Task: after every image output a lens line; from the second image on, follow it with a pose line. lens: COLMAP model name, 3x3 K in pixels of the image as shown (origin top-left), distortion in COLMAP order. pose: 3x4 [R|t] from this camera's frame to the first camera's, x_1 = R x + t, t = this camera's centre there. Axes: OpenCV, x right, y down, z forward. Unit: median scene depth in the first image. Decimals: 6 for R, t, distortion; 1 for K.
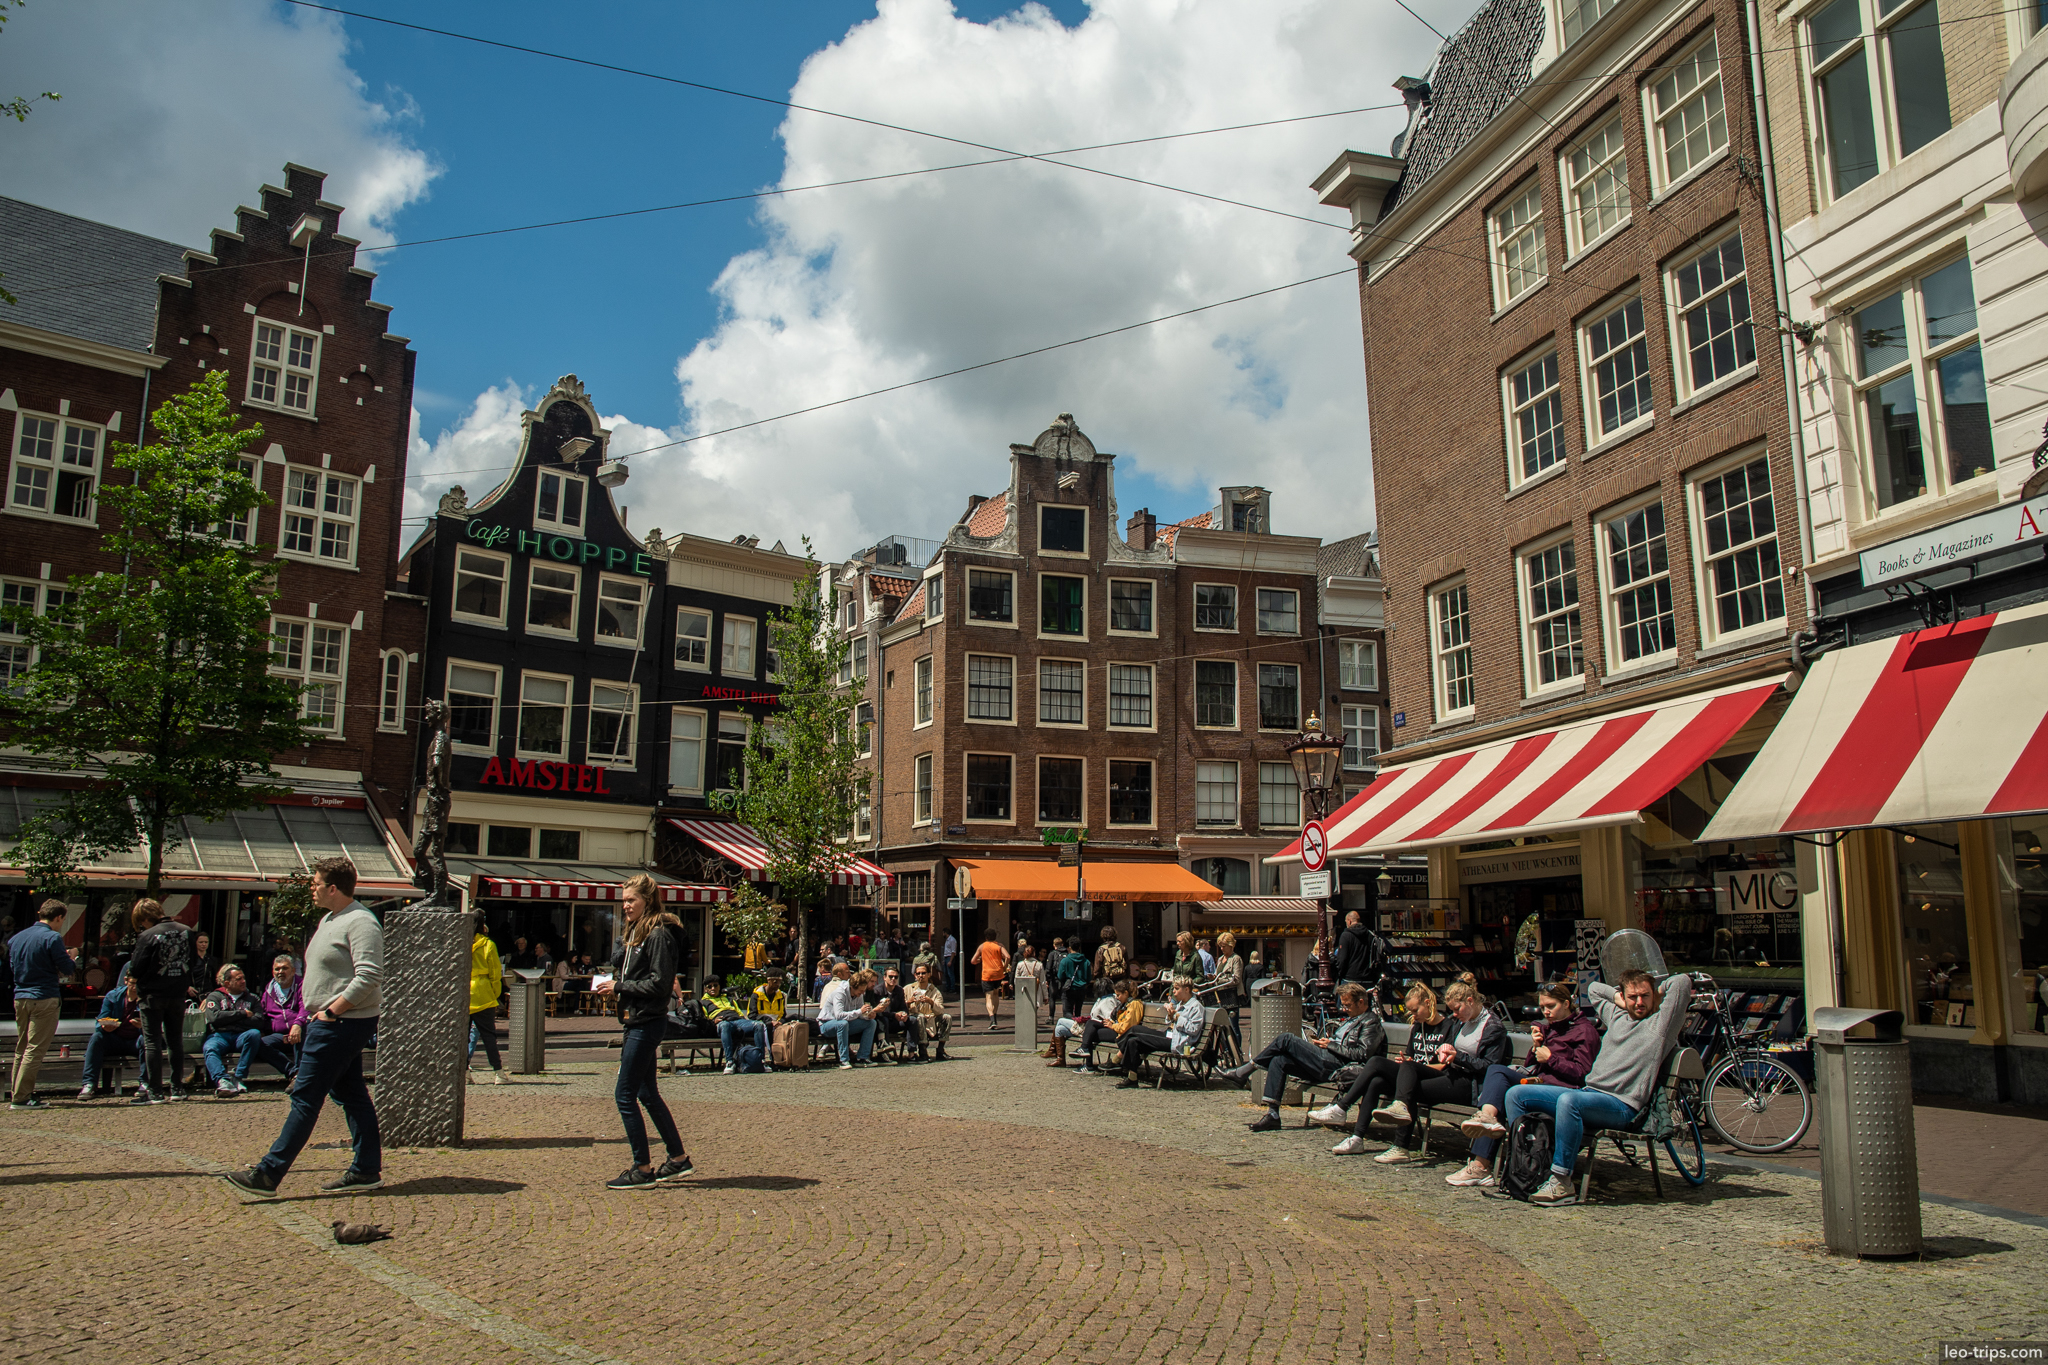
lens RADIAL K [[1472.2, 0, 1018.9], [0, 1472.2, 692.3], [0, 0, 1]] dist [-0.109792, 0.067538]
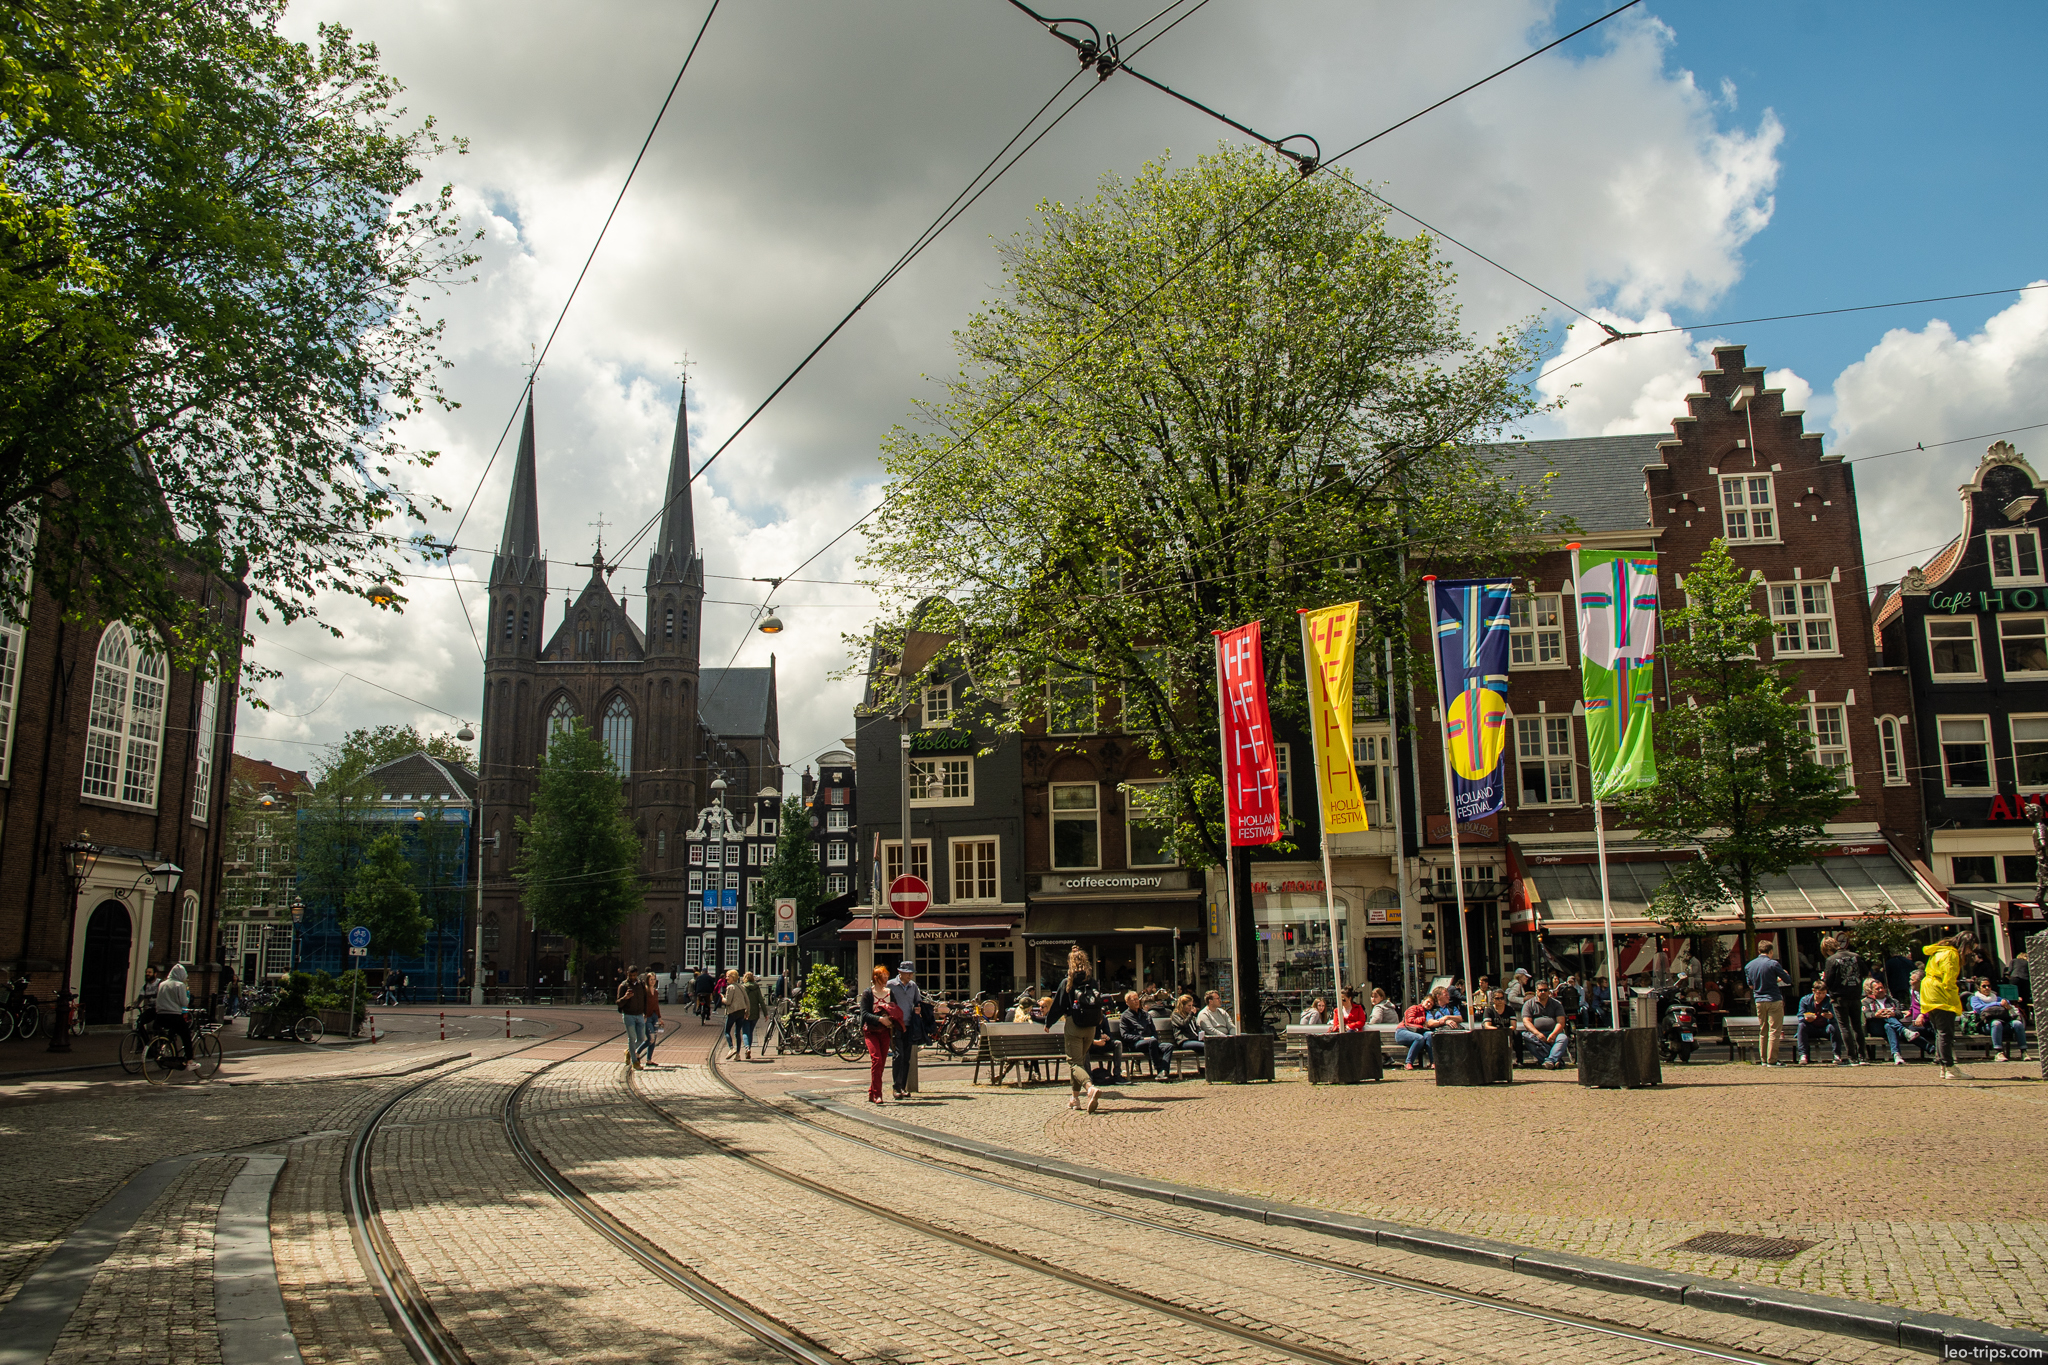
lens RADIAL K [[1472.2, 0, 1018.9], [0, 1472.2, 692.3], [0, 0, 1]] dist [-0.109792, 0.067538]
pose [[0.609505, -0.163344, -0.775772, 0.042907], [0.144919, 0.985012, -0.093542, -0.043020], [0.779424, -0.055409, 0.624041, -0.281527]]
